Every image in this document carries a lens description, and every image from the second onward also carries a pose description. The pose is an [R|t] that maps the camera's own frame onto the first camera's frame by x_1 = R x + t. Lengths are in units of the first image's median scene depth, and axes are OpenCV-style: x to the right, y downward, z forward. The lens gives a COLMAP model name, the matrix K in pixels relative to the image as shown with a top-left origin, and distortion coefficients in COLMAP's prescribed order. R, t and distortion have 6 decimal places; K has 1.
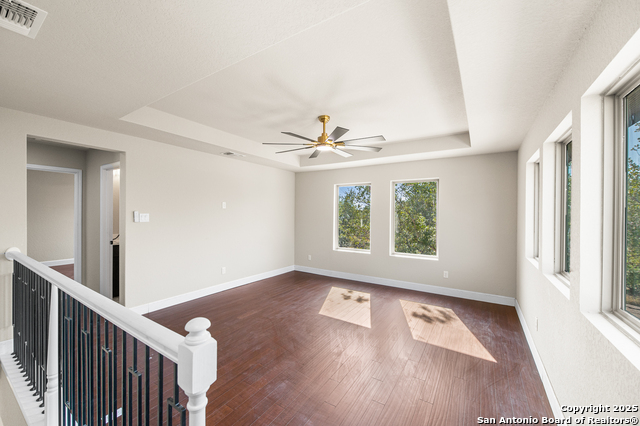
lens RADIAL K [[254.7, 0, 313.8], [0, 254.7, 214.7], [0, 0, 1]] dist [0.000229, -0.000021]
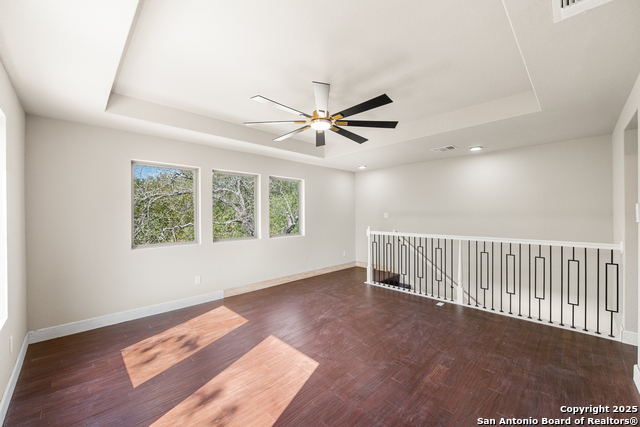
lens RADIAL K [[255.8, 0, 317.4], [0, 255.8, 213.0], [0, 0, 1]] dist [-0.001316, -0.000169]
pose [[-0.978424, -0.004182, 0.206565, -0.102504], [-0.002939, 0.999976, 0.006321, 0.006430], [-0.206586, 0.005578, -0.978413, 1.564871]]
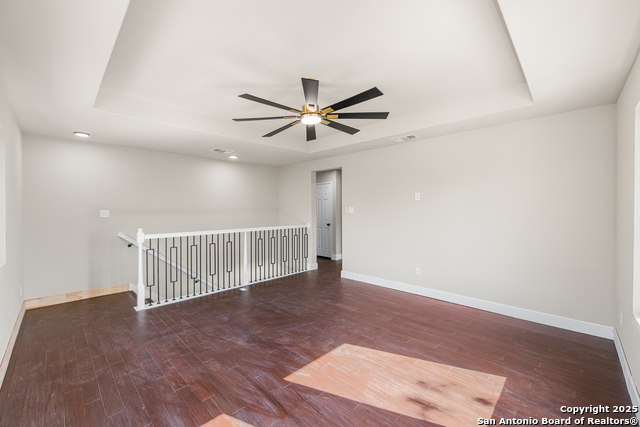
lens RADIAL K [[255.8, 0, 317.4], [0, 255.8, 213.0], [0, 0, 1]] dist [-0.001316, -0.000169]
pose [[-0.187684, 0.005337, -0.982215, 0.707182], [-0.004714, 0.999969, 0.006334, 0.017415], [0.982218, 0.005819, -0.187653, 1.020431]]
